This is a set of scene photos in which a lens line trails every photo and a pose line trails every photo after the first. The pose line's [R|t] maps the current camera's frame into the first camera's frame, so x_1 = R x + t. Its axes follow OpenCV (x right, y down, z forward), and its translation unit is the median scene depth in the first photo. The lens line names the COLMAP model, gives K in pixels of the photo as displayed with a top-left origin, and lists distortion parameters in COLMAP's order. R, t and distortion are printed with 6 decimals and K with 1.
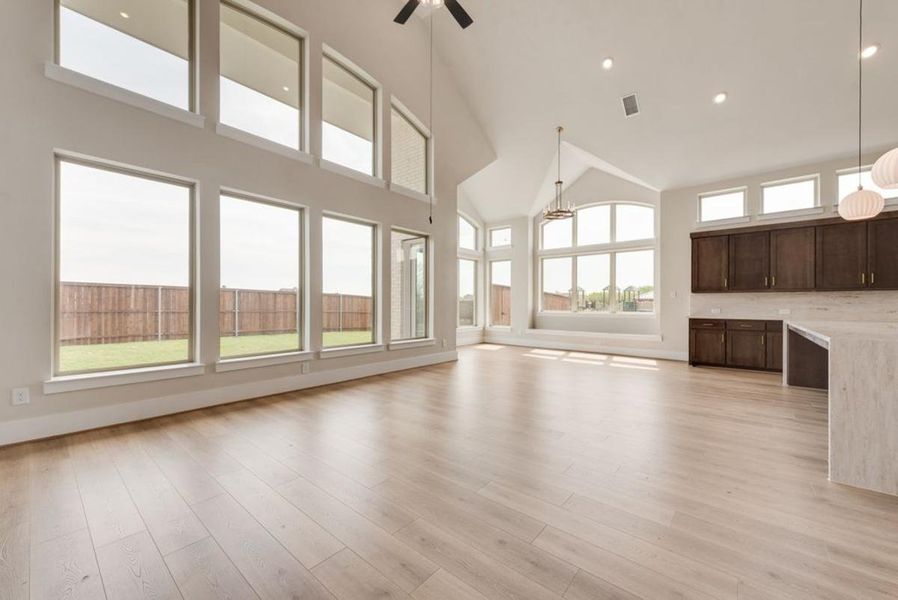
lens RADIAL K [[349.9, 0, 434.9], [0, 349.9, 307.9], [0, 0, 1]] dist [-0.017535, -0.000756]
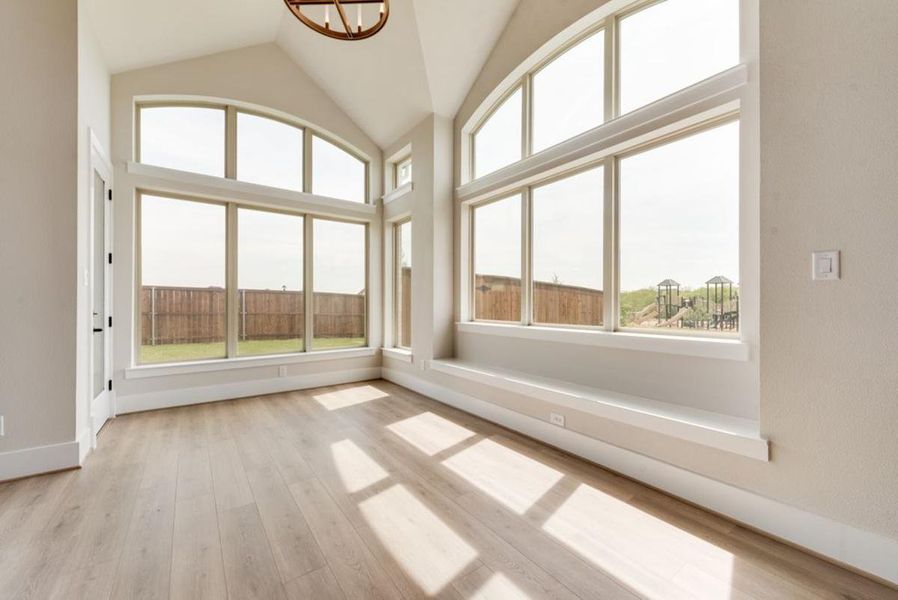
lens RADIAL K [[349.9, 0, 440.4], [0, 349.9, 305.4], [0, 0, 1]] dist [-0.017535, -0.000756]
pose [[0.972767, -0.004689, -0.231738, 0.349860], [0.003131, 0.999970, -0.007091, -0.006049], [0.231764, 0.006173, 0.972752, 0.513571]]
